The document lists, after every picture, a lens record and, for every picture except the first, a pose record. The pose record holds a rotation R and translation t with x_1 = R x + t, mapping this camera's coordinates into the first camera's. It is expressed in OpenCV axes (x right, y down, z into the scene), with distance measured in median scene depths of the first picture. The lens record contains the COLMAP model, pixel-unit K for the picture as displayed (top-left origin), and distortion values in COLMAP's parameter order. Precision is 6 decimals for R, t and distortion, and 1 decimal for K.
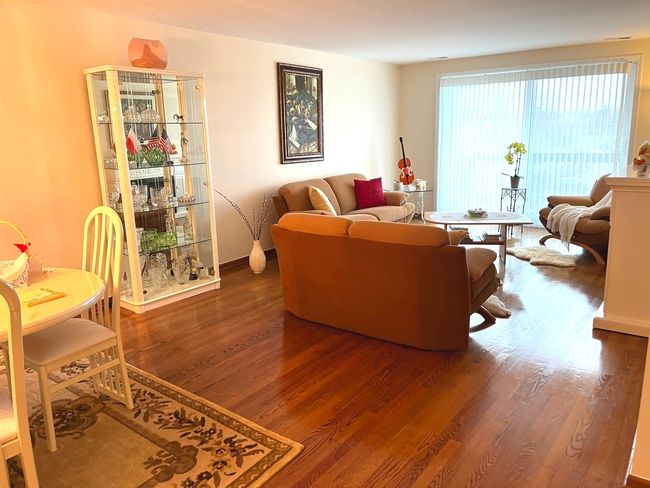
lens RADIAL K [[492.8, 0, 325.0], [0, 492.8, 244.0], [0, 0, 1]] dist [-0.005929, -0.004432]
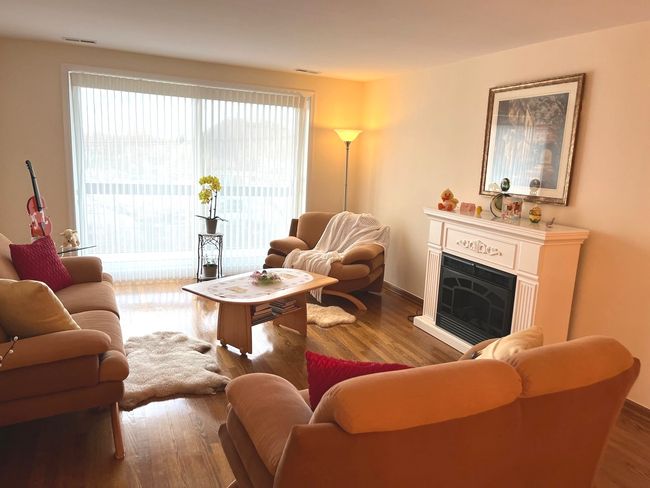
lens RADIAL K [[501.2, 0, 312.4], [0, 501.2, 243.7], [0, 0, 1]] dist [0.075912, -0.004853]
pose [[0.483707, -0.109474, 0.868357, -0.250536], [0.134935, 0.989612, 0.049597, -0.115428], [-0.864766, 0.093181, 0.493454, 0.460282]]
